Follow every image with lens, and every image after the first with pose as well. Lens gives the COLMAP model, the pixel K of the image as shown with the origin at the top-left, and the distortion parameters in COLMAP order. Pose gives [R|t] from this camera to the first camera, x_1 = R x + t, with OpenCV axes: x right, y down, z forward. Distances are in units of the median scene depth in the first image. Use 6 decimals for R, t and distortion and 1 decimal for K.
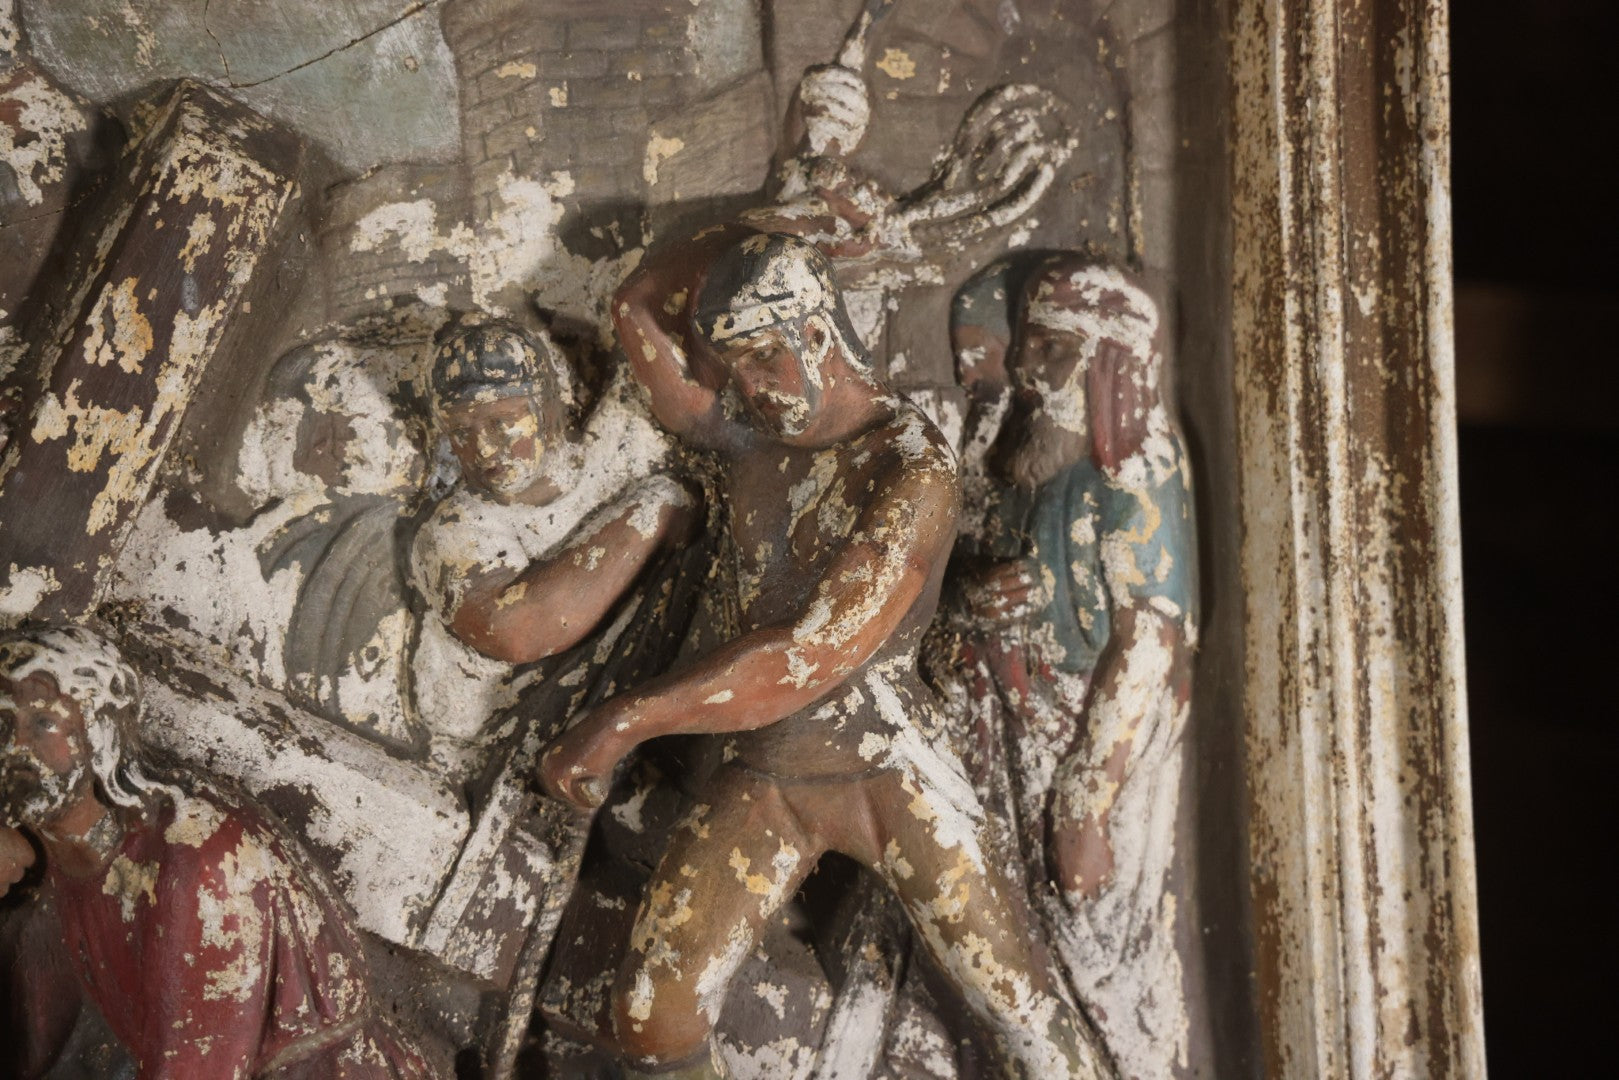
lens RADIAL K [[2872.4, 0, 822.8], [0, 2872.4, 535.3], [0, 0, 1]] dist [0.180392, 0.287872]
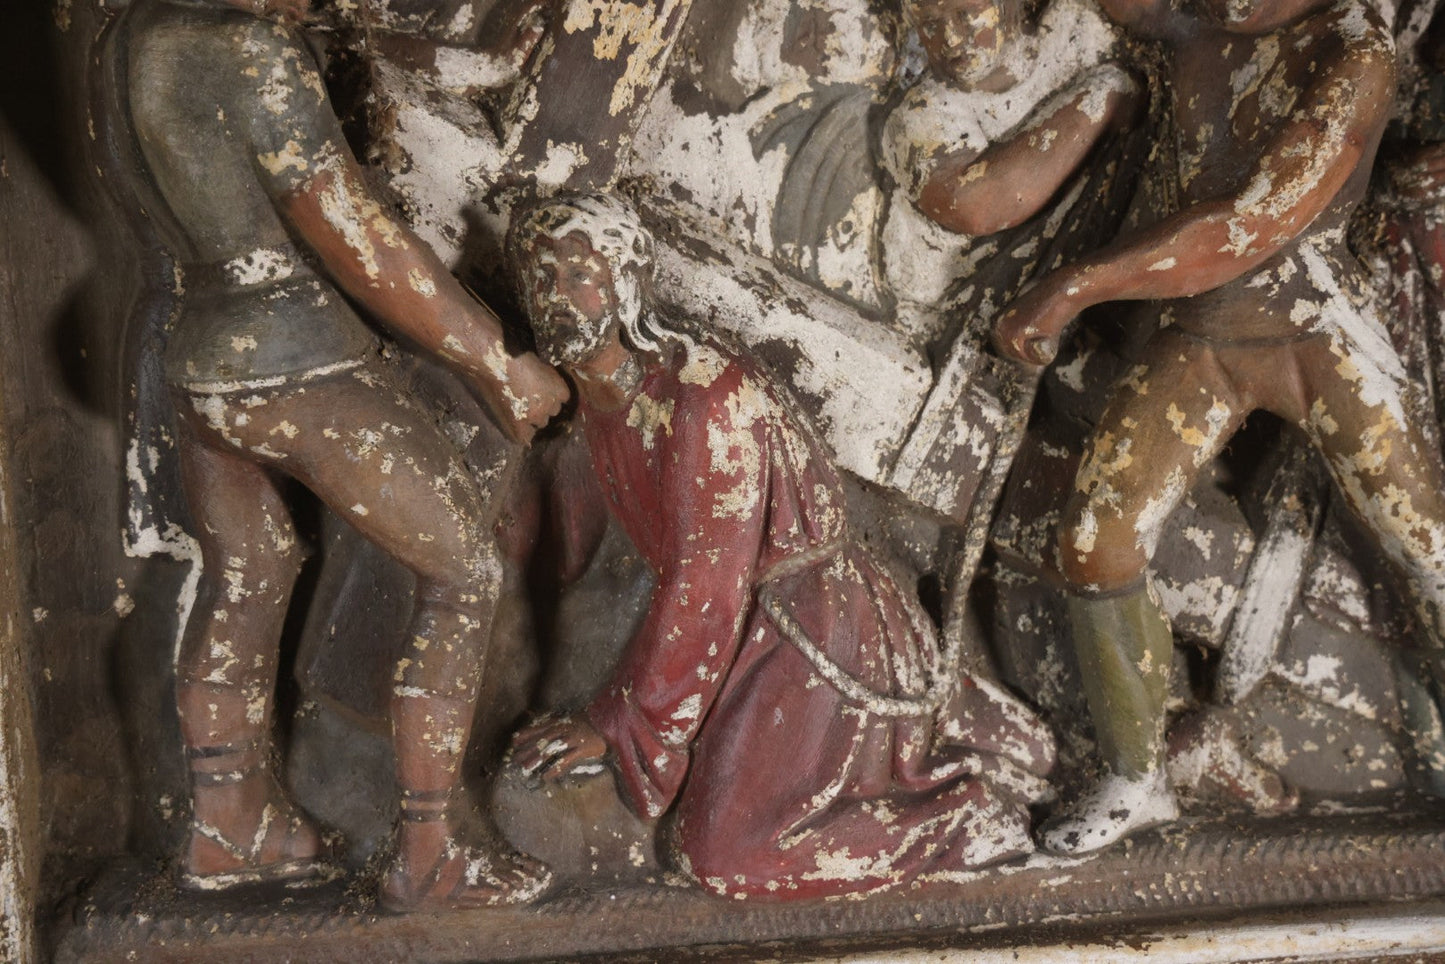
lens RADIAL K [[2563.7, 0, 734.4], [0, 2563.7, 477.8], [0, 0, 1]] dist [0.180392, 0.287872]
pose [[0.988031, 0.018635, -0.153128, -0.042960], [-0.003594, 0.995188, 0.097919, 0.039353], [0.154215, -0.096197, 0.983343, -0.003865]]
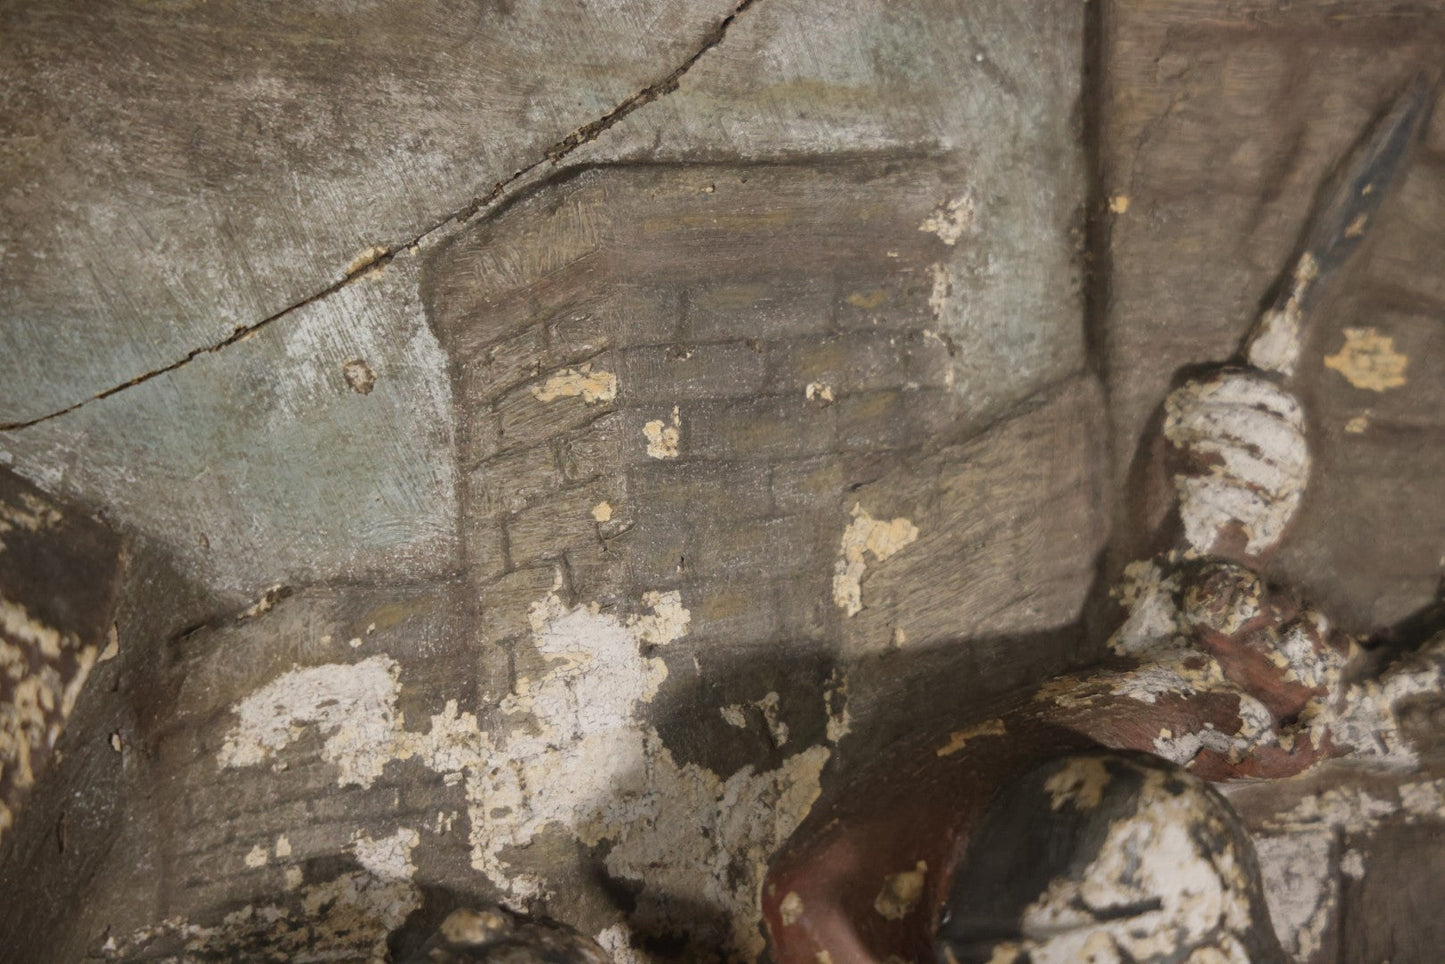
lens RADIAL K [[4055.9, 0, 722.5], [0, 4055.9, 482.0], [0, 0, 1]] dist [0.579752, -1.030452]
pose [[0.998015, 0.021721, -0.059112, -0.041028], [-0.023037, 0.999499, -0.021681, -0.128849], [0.058612, 0.022999, 0.998016, 0.324482]]
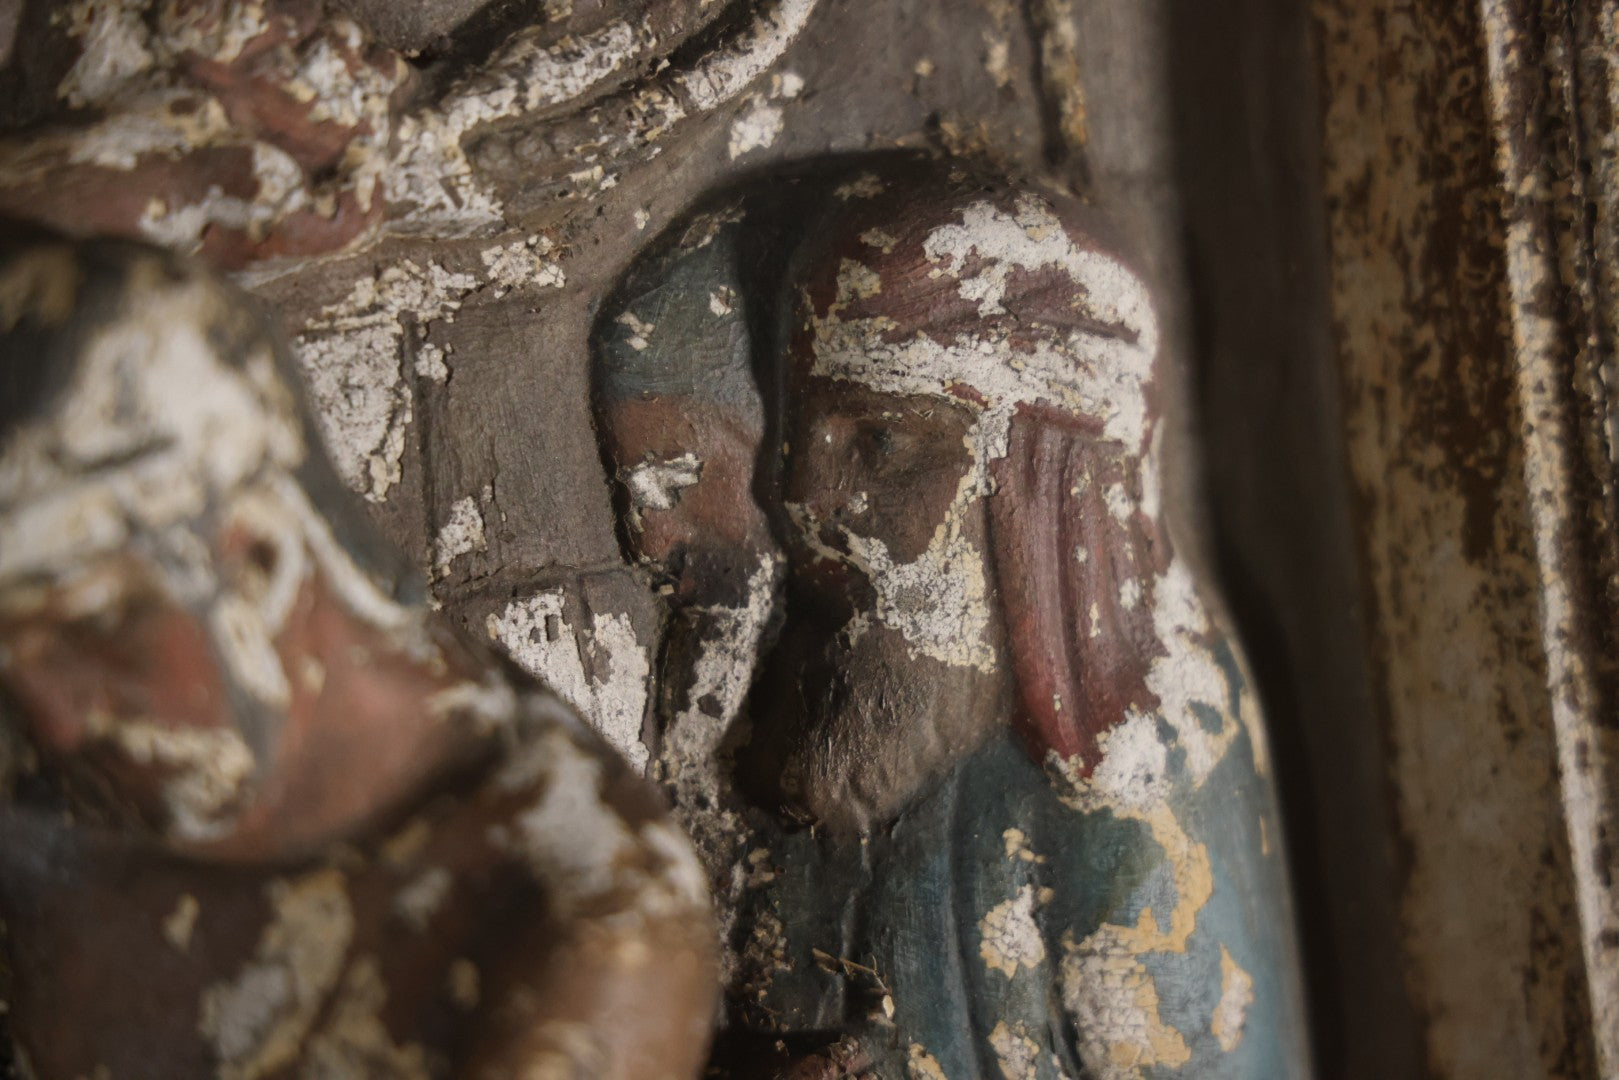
lens RADIAL K [[4685.5, 0, 817.7], [0, 4685.5, 529.6], [0, 0, 1]] dist [0.542444, 0.533178]
pose [[0.979645, -0.100180, 0.173954, -0.031643], [0.084995, 0.992063, 0.092666, -0.111624], [-0.181857, -0.075995, 0.980384, 0.441036]]
